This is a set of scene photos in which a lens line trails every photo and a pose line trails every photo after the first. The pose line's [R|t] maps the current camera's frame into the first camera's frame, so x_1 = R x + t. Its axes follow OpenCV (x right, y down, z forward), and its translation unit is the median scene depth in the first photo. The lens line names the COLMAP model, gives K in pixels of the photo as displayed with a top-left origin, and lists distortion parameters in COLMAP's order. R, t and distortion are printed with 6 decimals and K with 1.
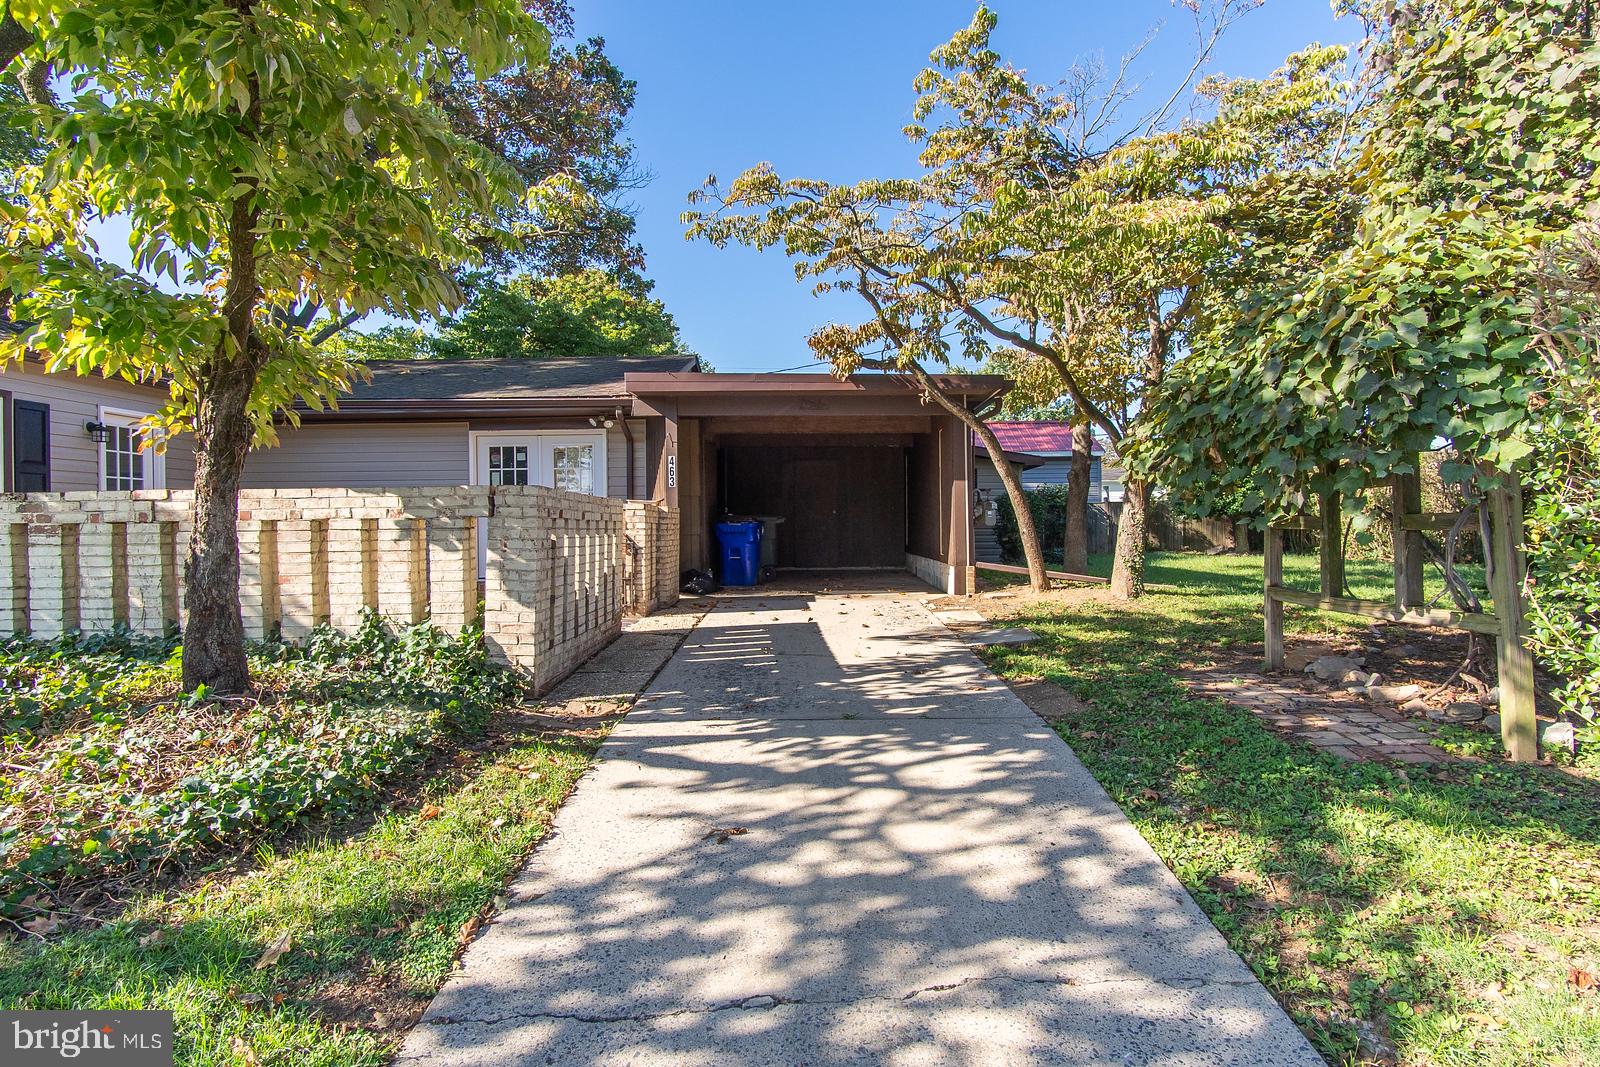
lens RADIAL K [[842.3, 0, 799.7], [0, 842.3, 498.1], [0, 0, 1]] dist [0.010425, 0.001117]
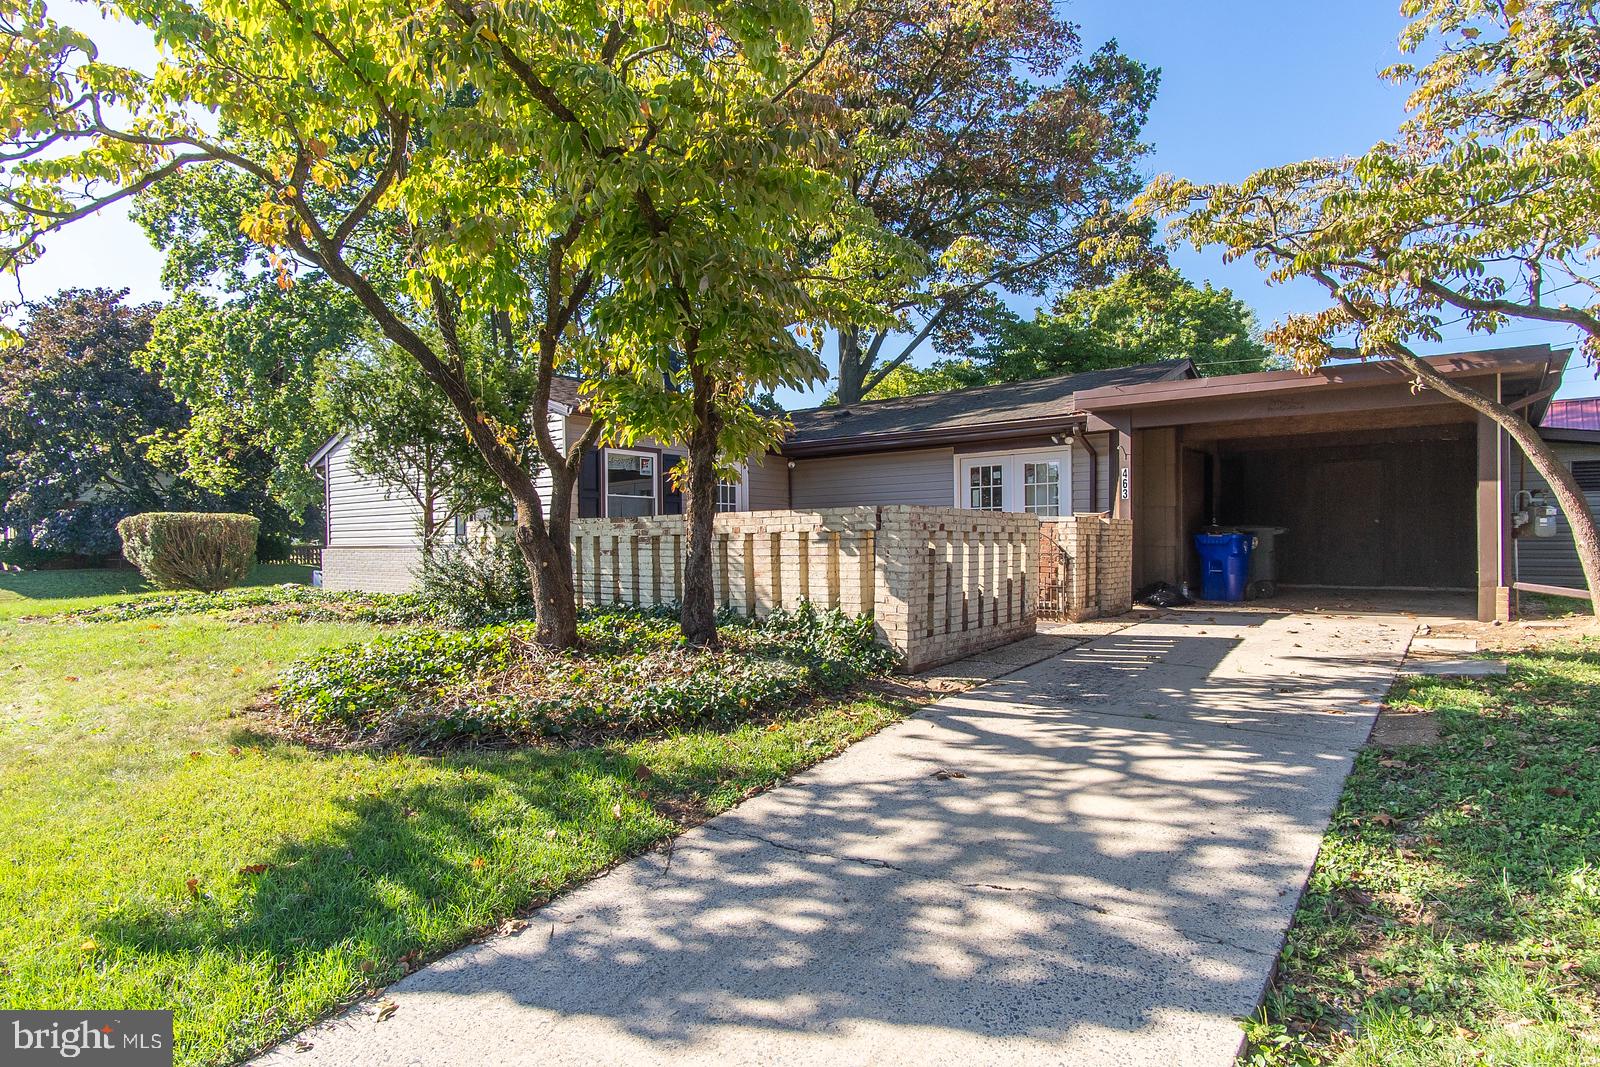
lens RADIAL K [[847.1, 0, 807.5], [0, 847.1, 541.5], [0, 0, 1]] dist [0.005029, 0.001293]
pose [[0.799140, 0.002537, -0.601140, 0.337533], [0.019892, 0.999332, 0.030662, -0.002242], [0.600816, -0.036461, 0.798555, -0.098308]]
